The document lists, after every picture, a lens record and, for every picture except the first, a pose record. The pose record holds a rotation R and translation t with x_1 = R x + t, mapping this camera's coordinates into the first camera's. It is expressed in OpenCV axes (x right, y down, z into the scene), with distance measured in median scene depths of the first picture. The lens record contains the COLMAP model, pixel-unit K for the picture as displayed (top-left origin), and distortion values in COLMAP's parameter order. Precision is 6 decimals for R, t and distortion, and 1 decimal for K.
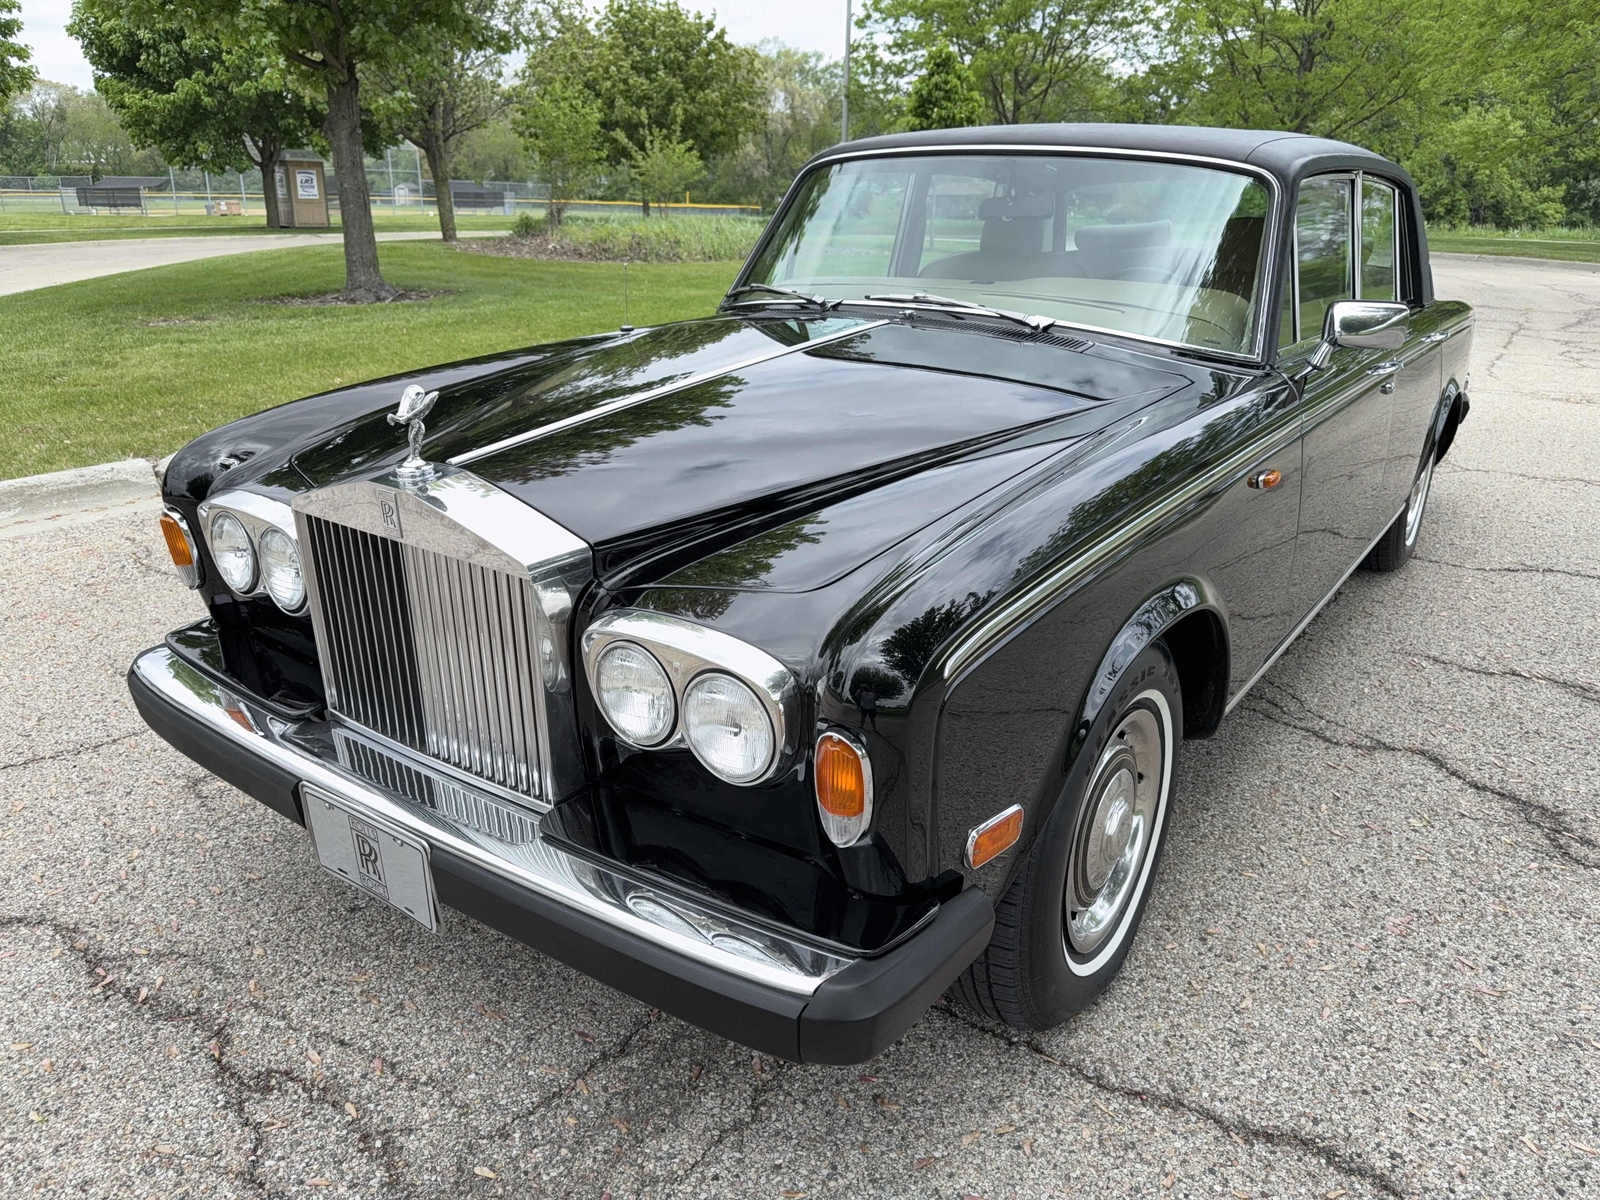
lens RADIAL K [[1125.4, 0, 800.0], [0, 1125.4, 600.0], [0, 0, 1]] dist [0.012815, -0.018553]
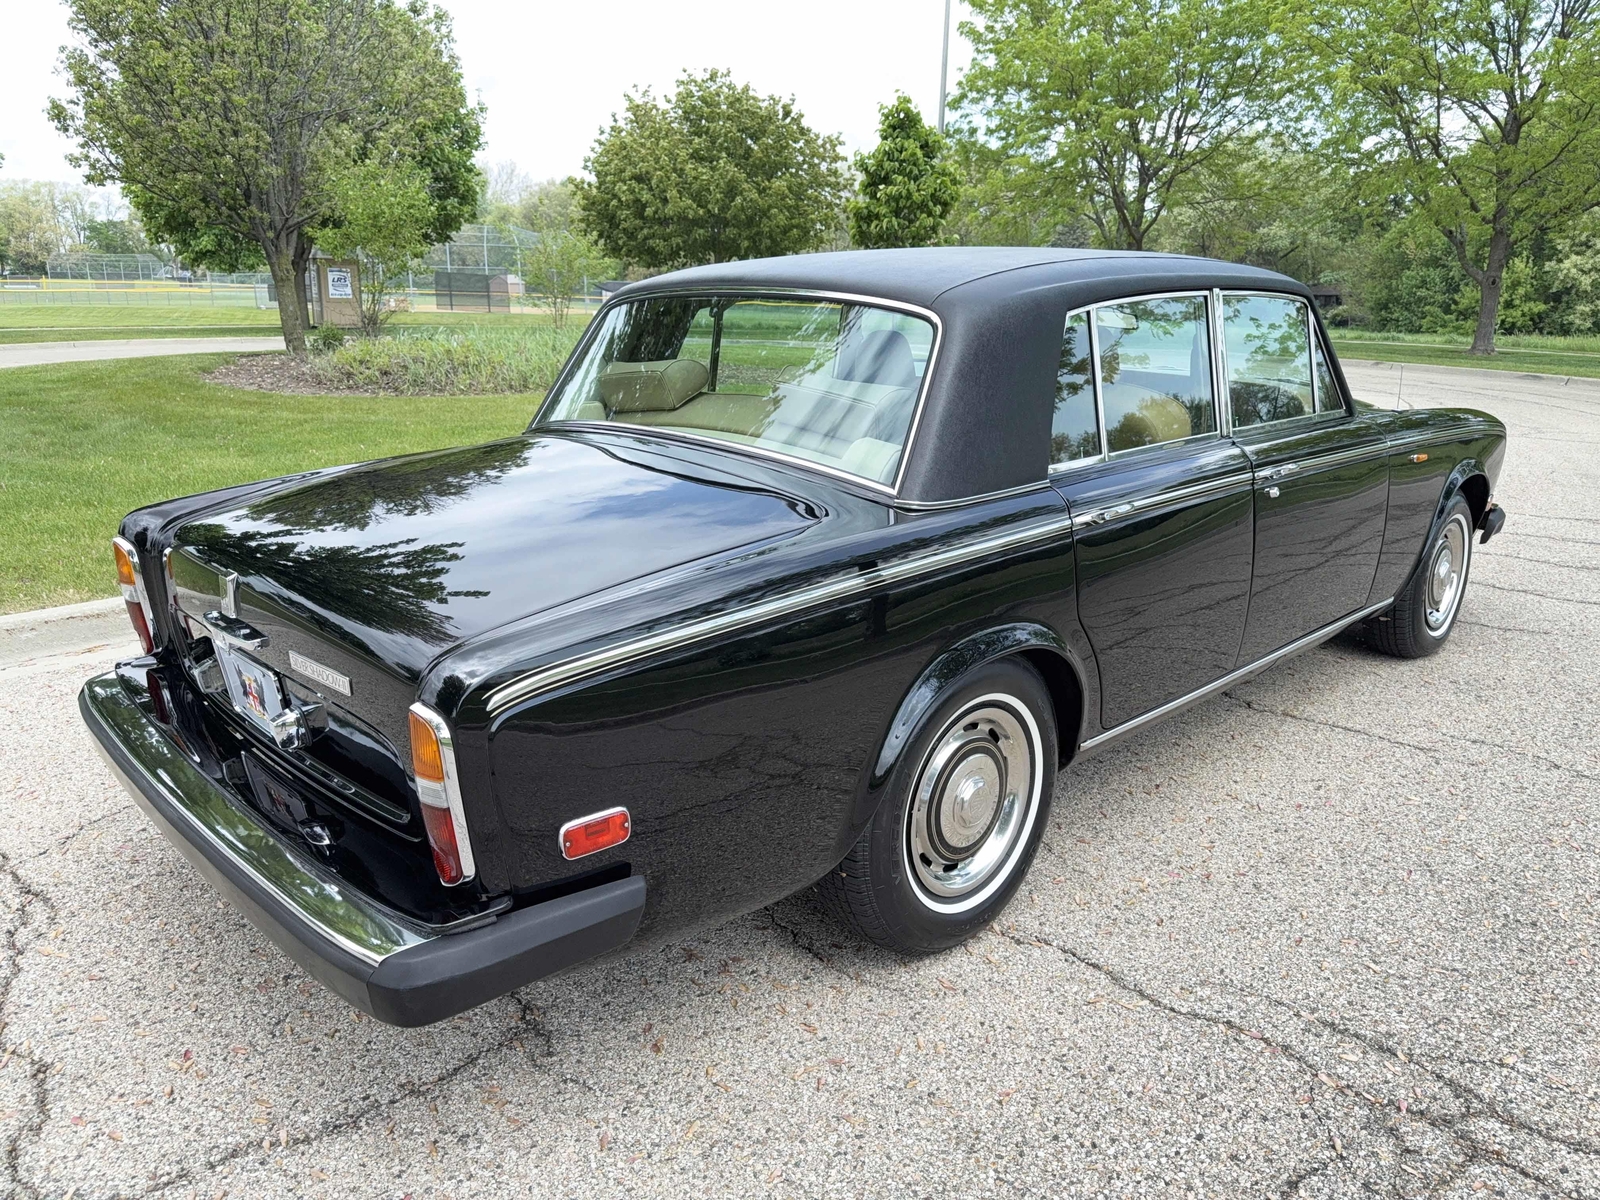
lens RADIAL K [[1125.4, 0, 800.0], [0, 1125.4, 600.0], [0, 0, 1]] dist [0.012815, -0.018553]
pose [[0.981817, 0.055849, -0.181428, 1.561140], [-0.070054, 0.994879, -0.072852, -0.871510], [0.176431, 0.084237, 0.980702, 2.291069]]
